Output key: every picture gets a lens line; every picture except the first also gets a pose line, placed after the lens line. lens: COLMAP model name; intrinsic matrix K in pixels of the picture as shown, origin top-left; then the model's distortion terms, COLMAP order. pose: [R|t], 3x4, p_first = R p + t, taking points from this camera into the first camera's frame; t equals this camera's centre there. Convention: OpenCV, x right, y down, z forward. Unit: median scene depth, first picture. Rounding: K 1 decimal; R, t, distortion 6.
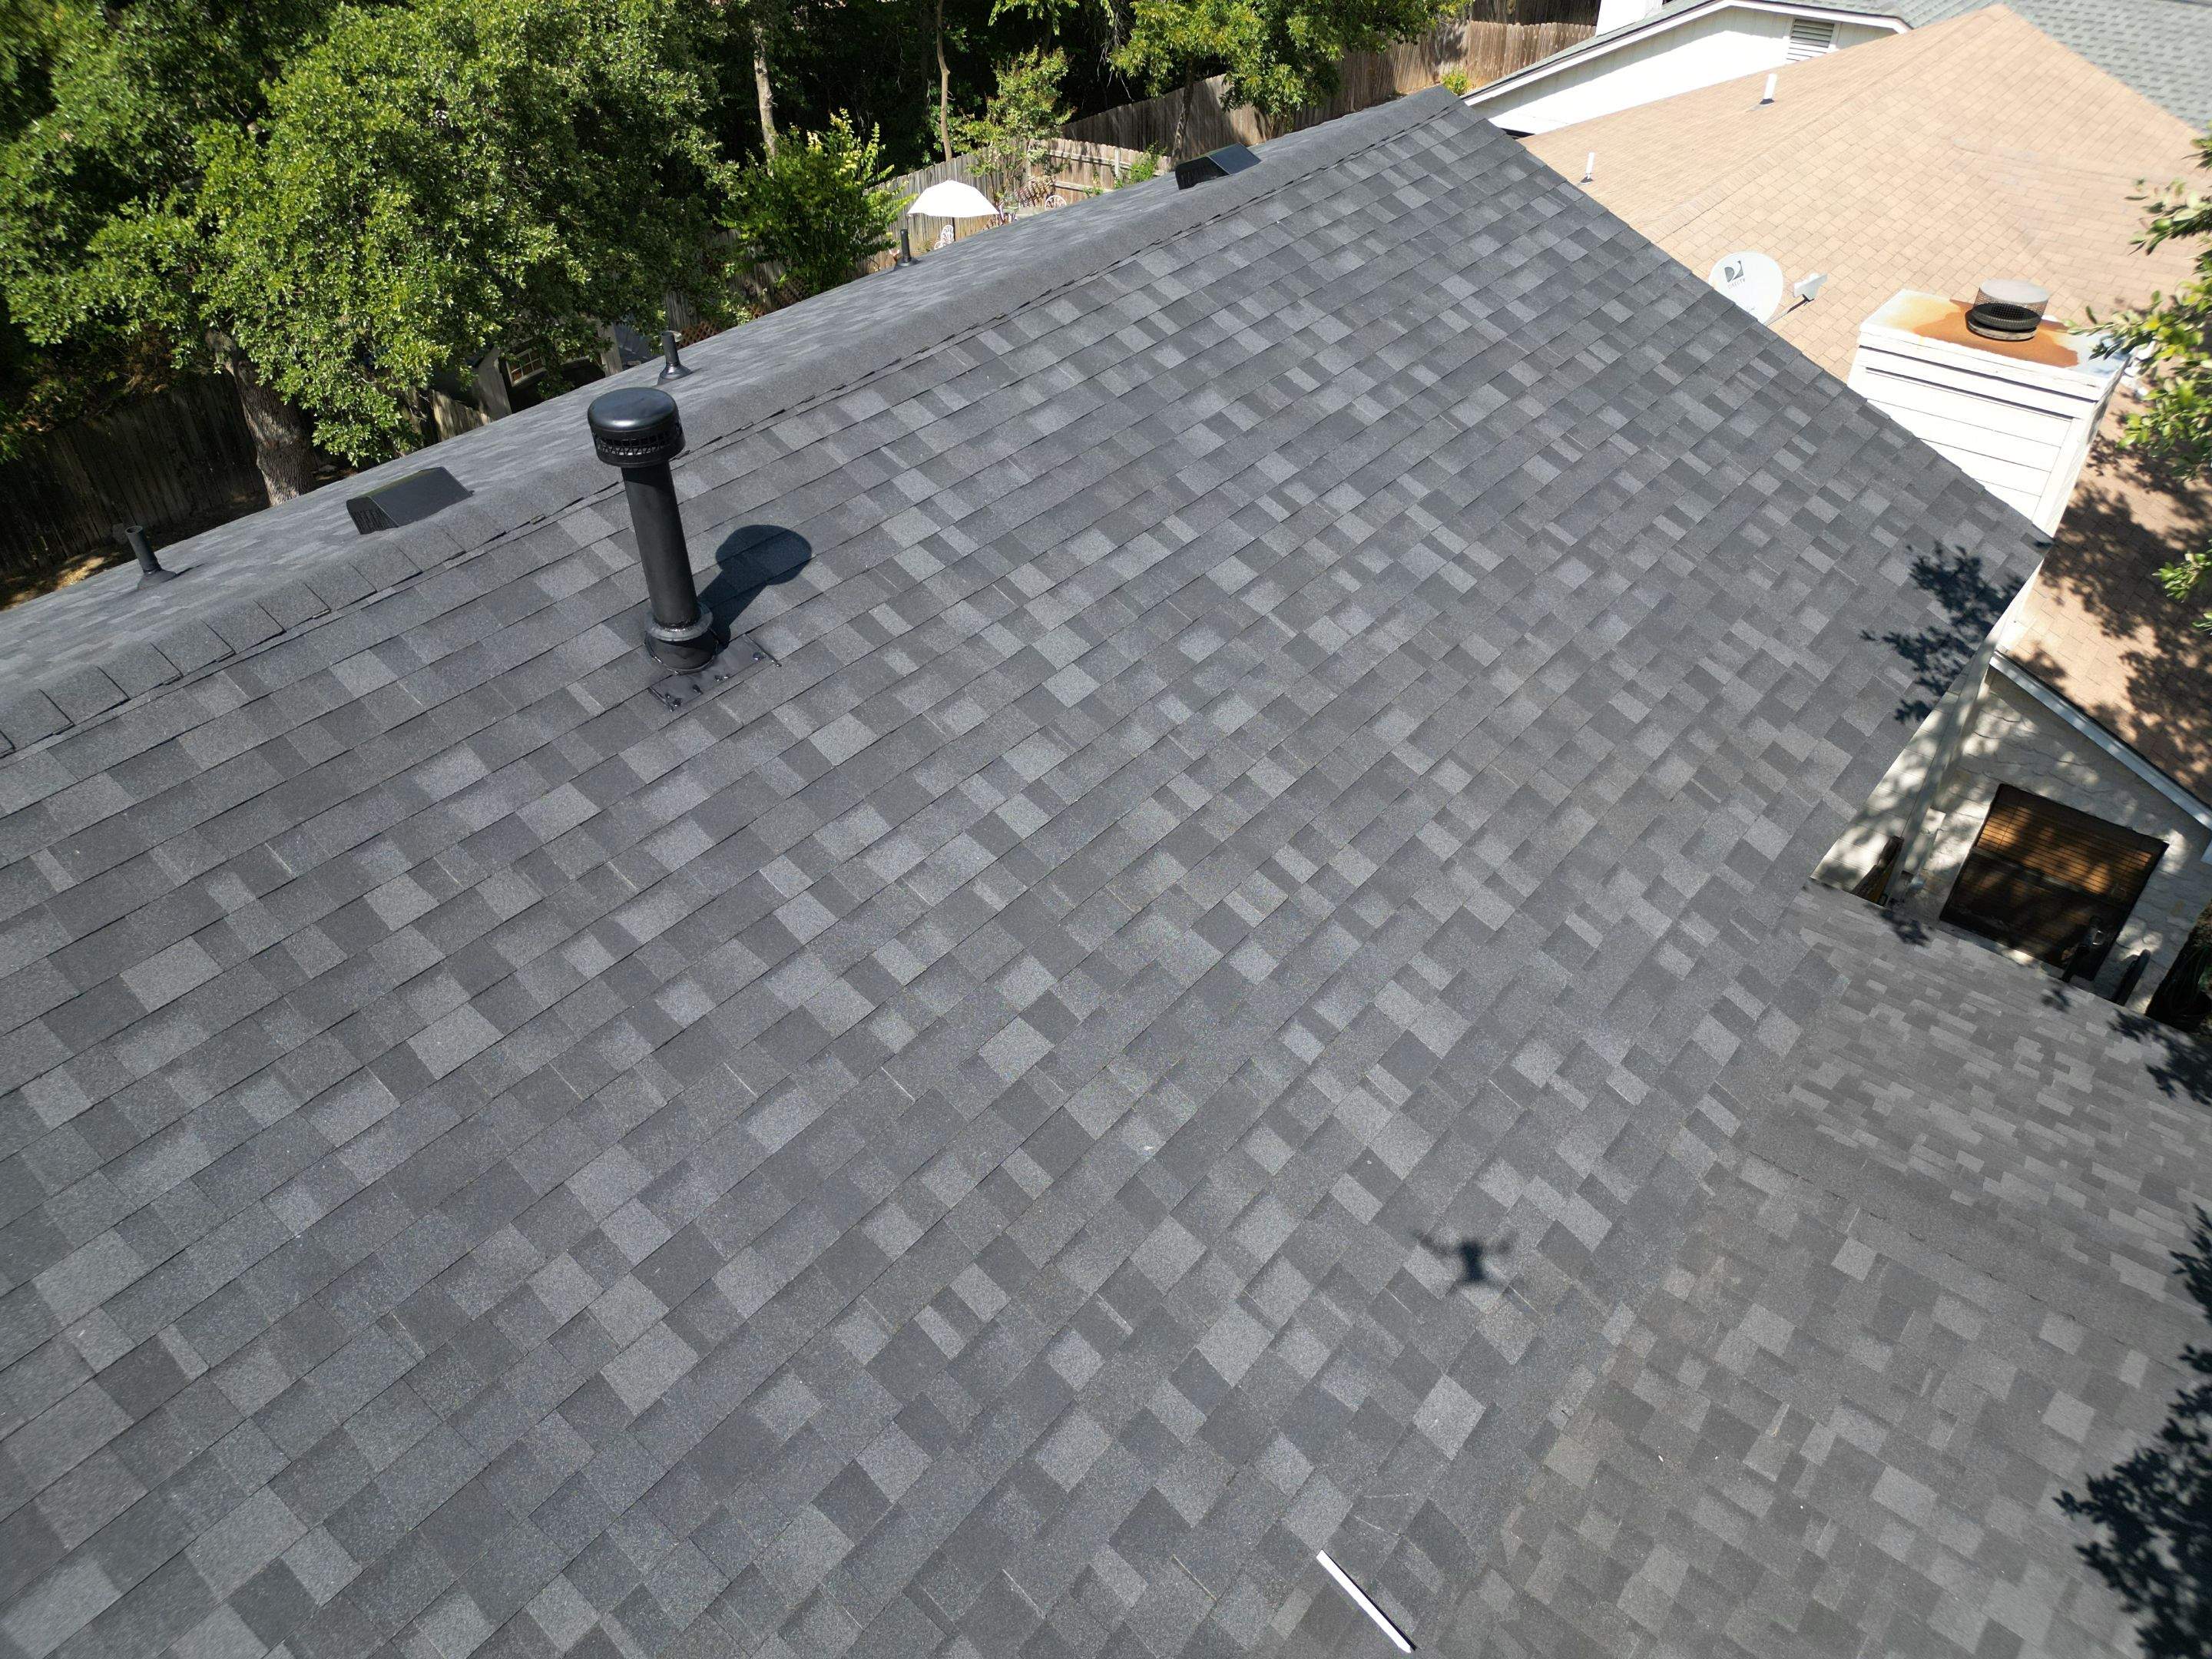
lens RADIAL K [[1550.0, 0, 1100.0], [0, 1550.0, 831.7], [0, 0, 1]] dist [0.069933, -0.067750]
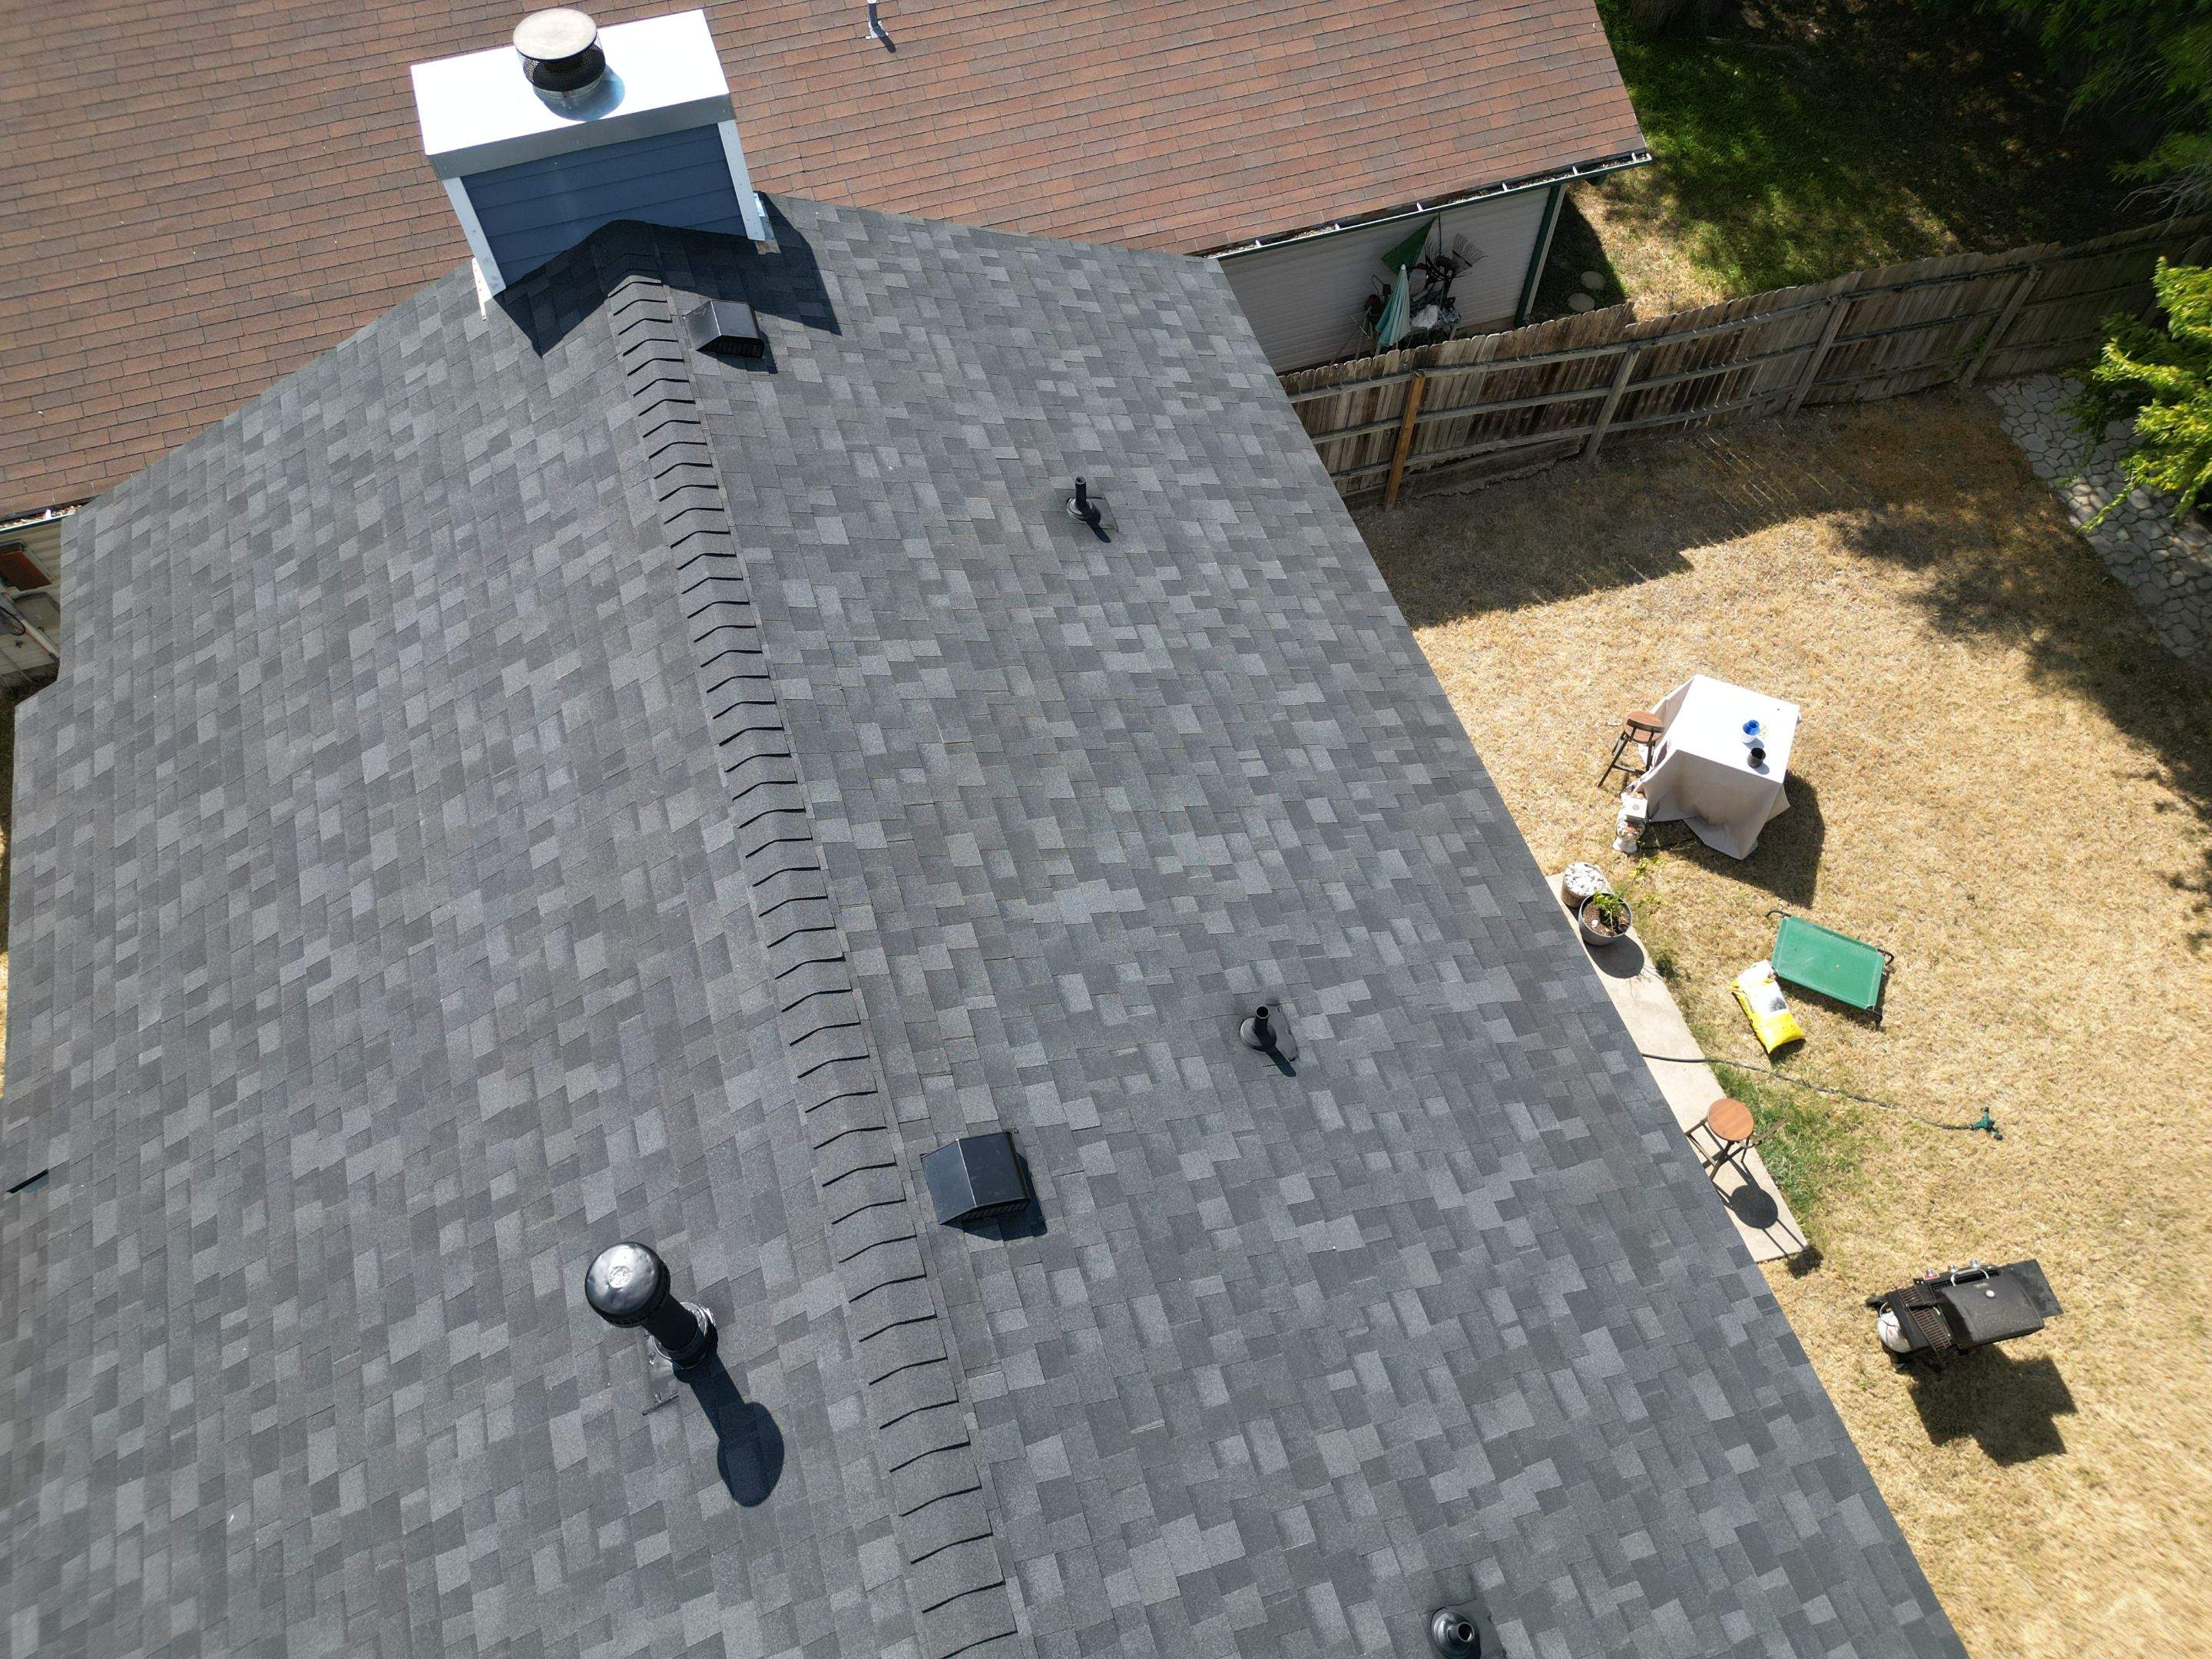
lens RADIAL K [[1550.0, 0, 1101.3], [0, 1550.0, 831.0], [0, 0, 1]] dist [0.069933, -0.067750]
pose [[-0.535599, 0.736151, -0.413781, -0.221121], [-0.526025, 0.092484, 0.845426, -1.264952], [0.660630, 0.670468, 0.337699, 0.543177]]
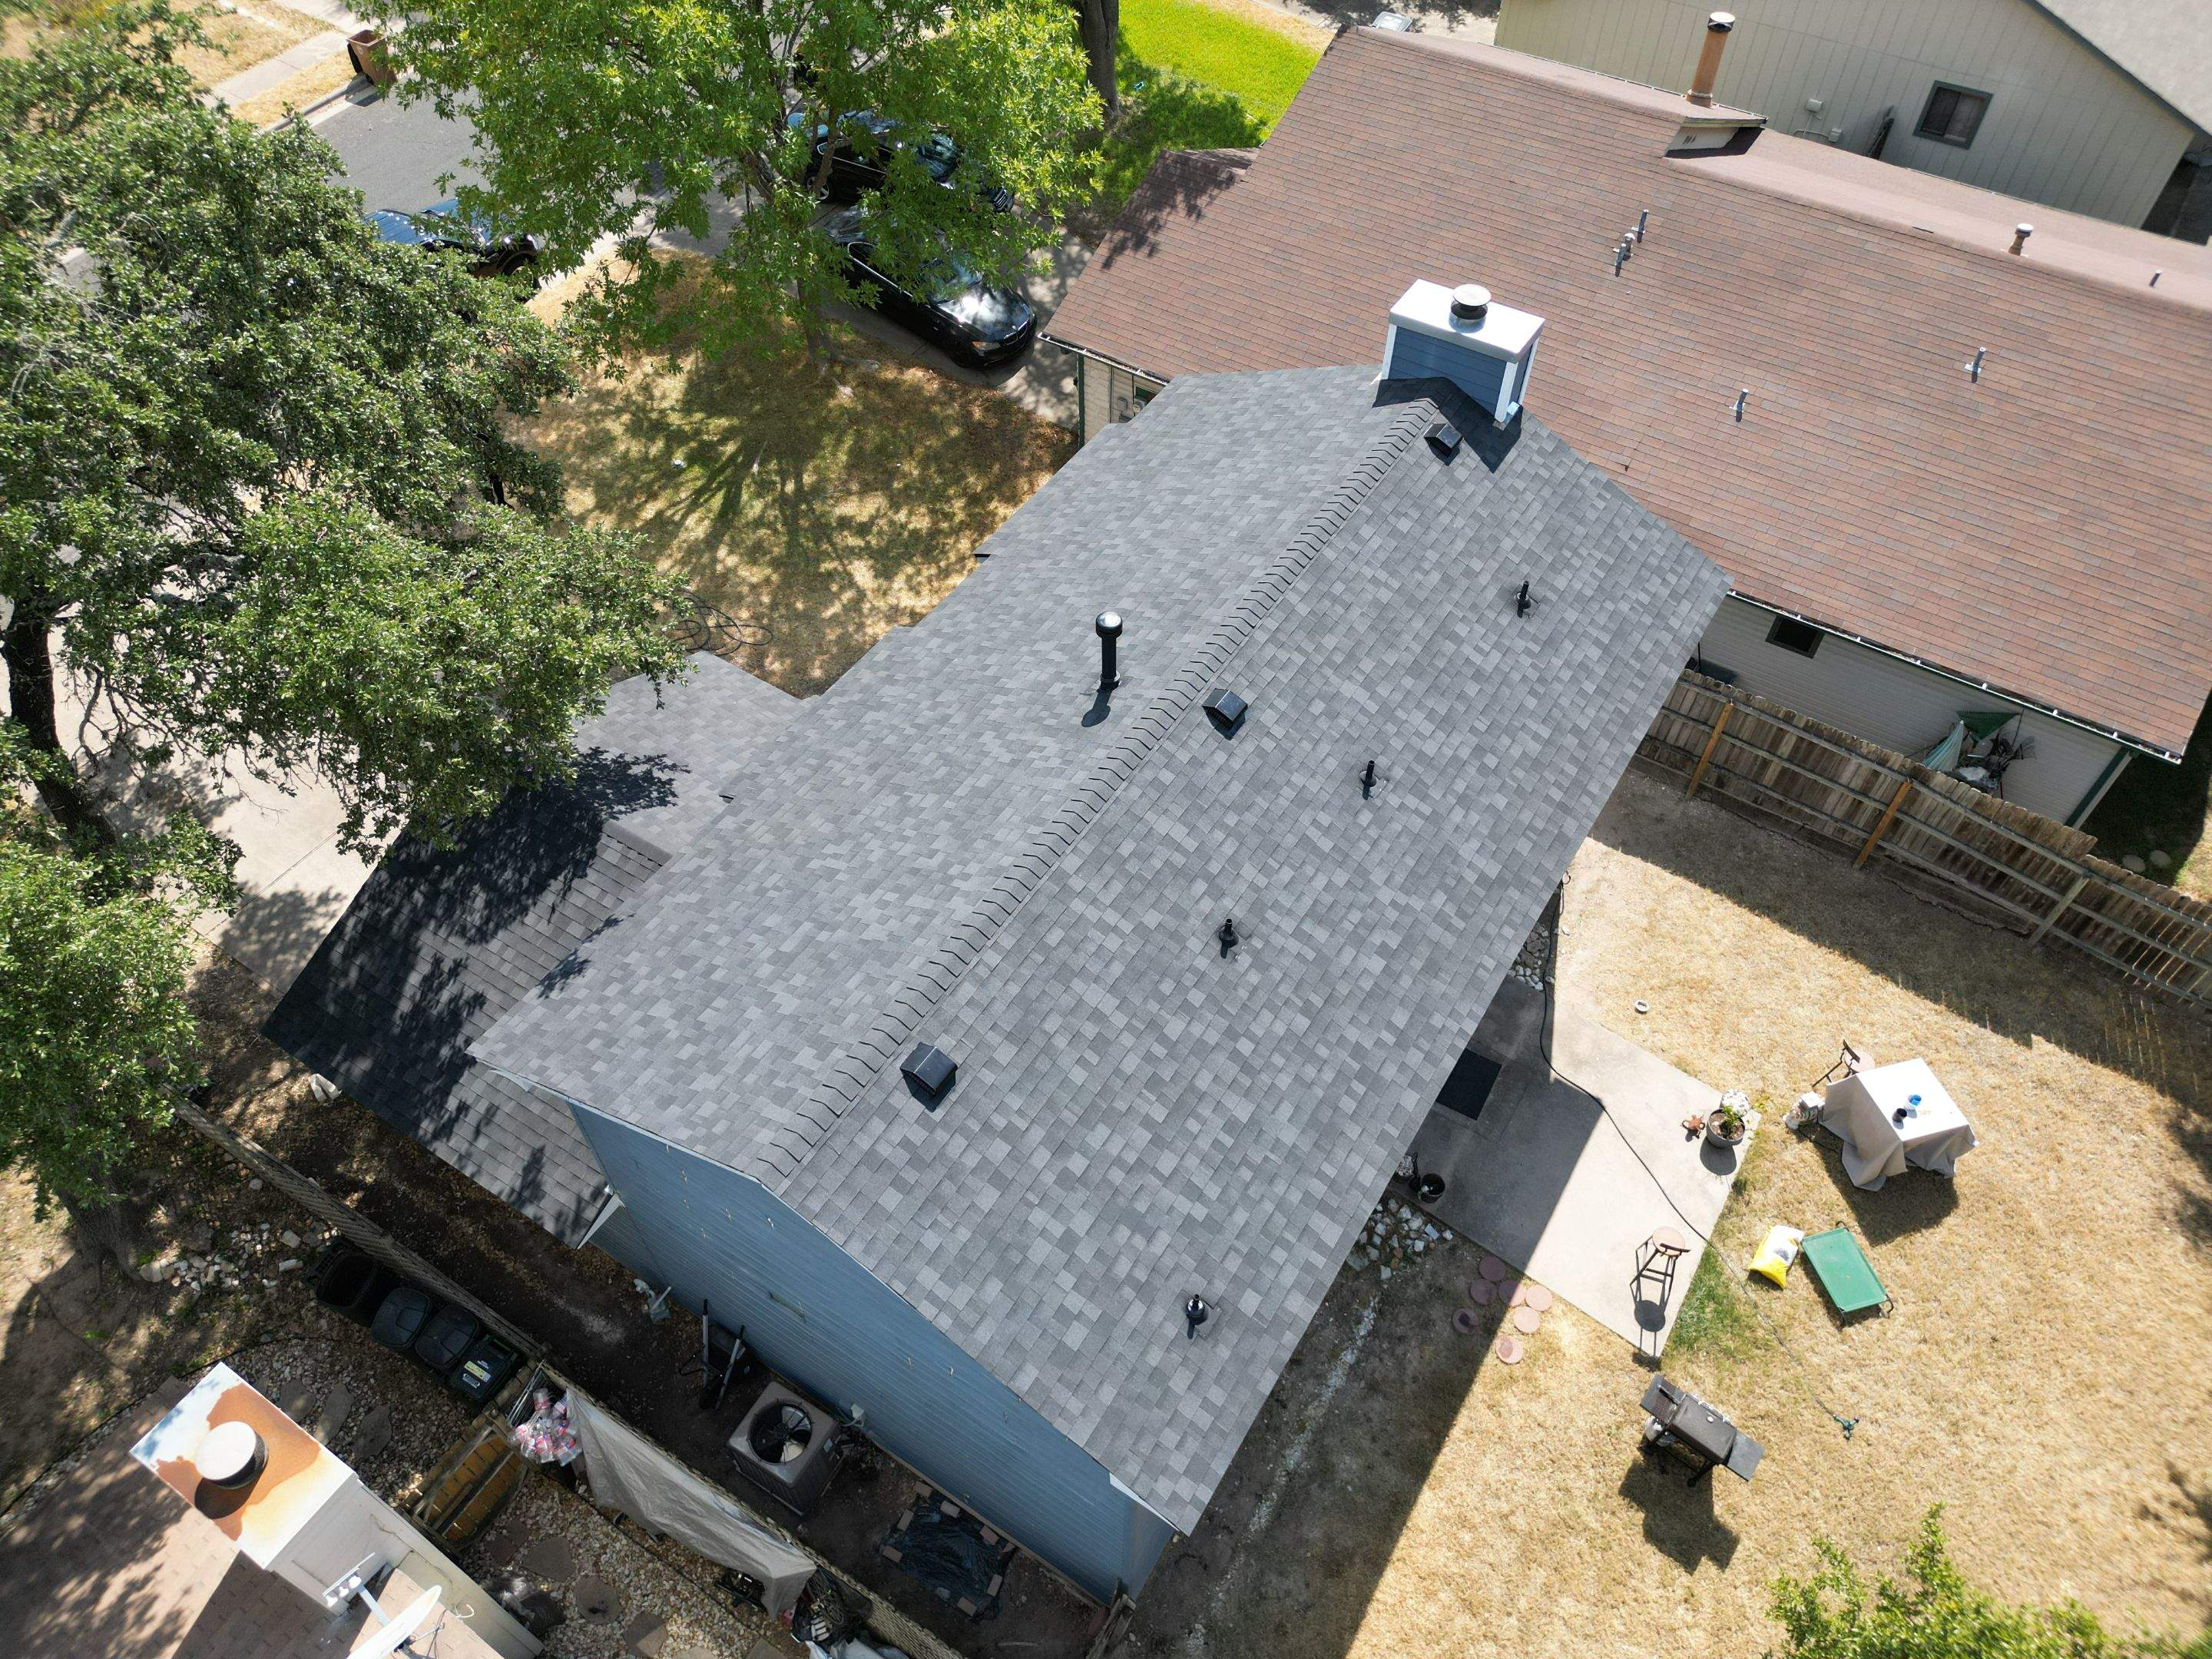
lens RADIAL K [[1550.0, 0, 1100.6], [0, 1550.0, 830.9], [0, 0, 1]] dist [0.069933, -0.067750]
pose [[-0.992583, 0.098775, -0.070871, -0.007796], [-0.071044, 0.001774, 0.997472, -3.040477], [0.098651, 0.995108, 0.005257, 1.234069]]
